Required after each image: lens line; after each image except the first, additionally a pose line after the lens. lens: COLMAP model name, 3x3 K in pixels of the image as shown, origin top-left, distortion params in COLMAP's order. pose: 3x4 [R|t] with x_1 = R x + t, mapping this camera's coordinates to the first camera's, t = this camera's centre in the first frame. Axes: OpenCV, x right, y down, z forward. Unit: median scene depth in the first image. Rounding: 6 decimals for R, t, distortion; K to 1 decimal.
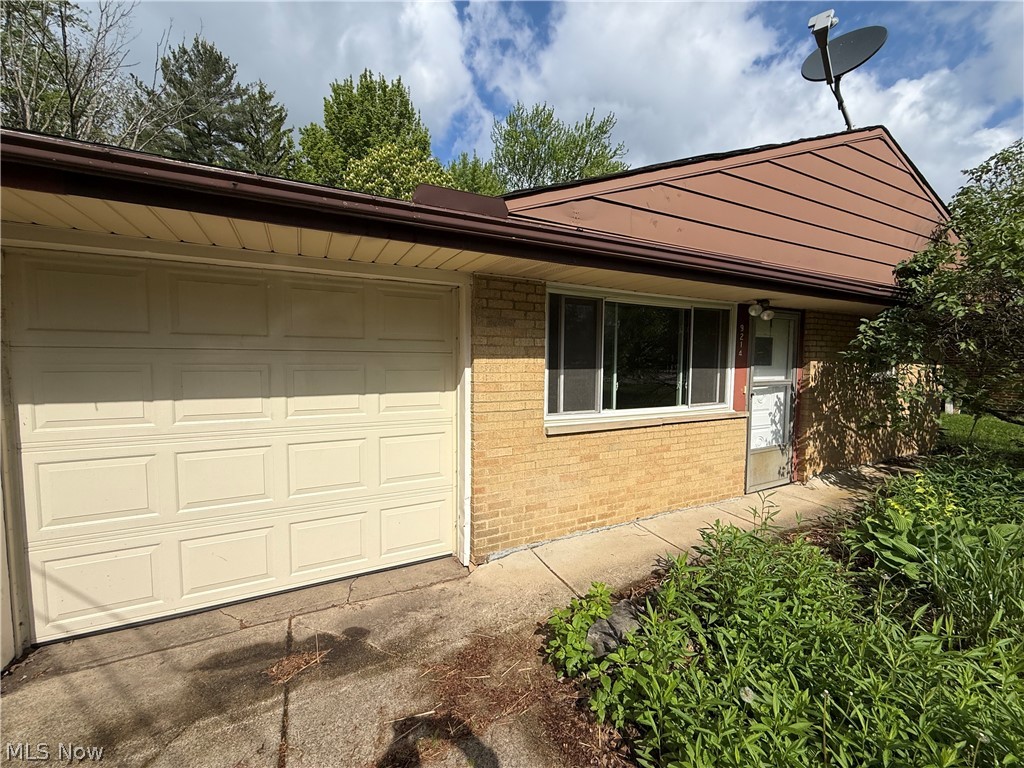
lens RADIAL K [[410.0, 0, 511.4], [0, 410.0, 386.1], [0, 0, 1]] dist [-0.000199, -0.000030]
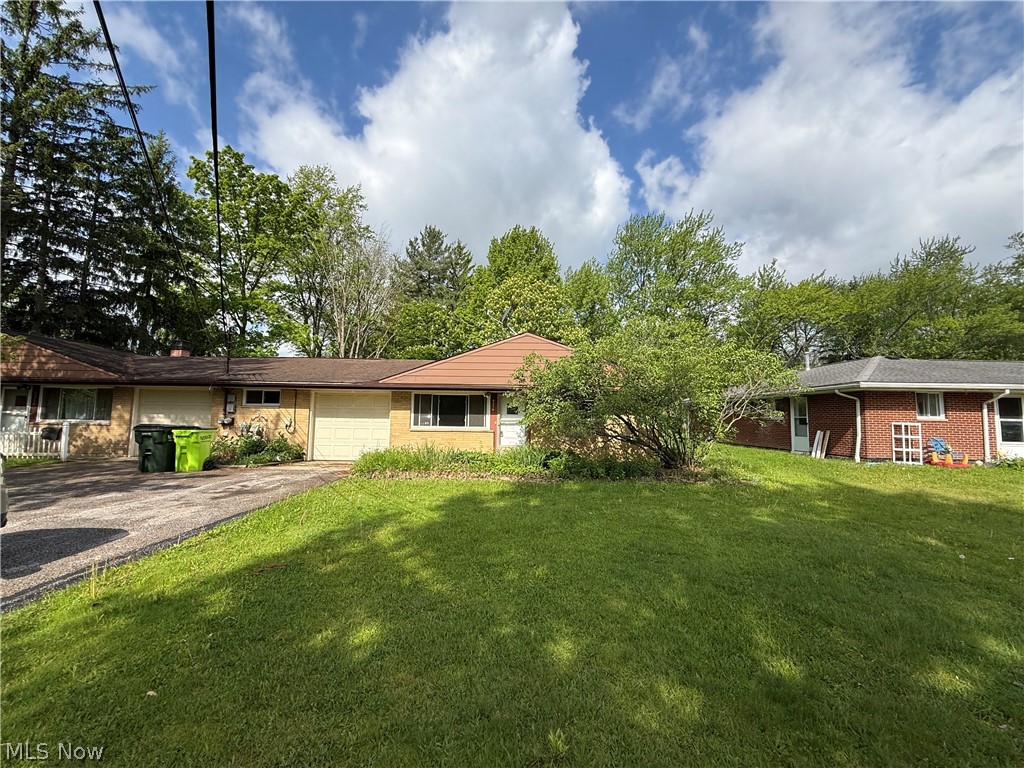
lens RADIAL K [[410.0, 0, 511.4], [0, 410.0, 386.1], [0, 0, 1]] dist [-0.000199, -0.000030]
pose [[0.890033, -0.031090, -0.454835, 0.552122], [-0.040052, 0.988482, -0.145942, 0.047327], [0.454134, 0.148110, 0.878536, -0.413051]]
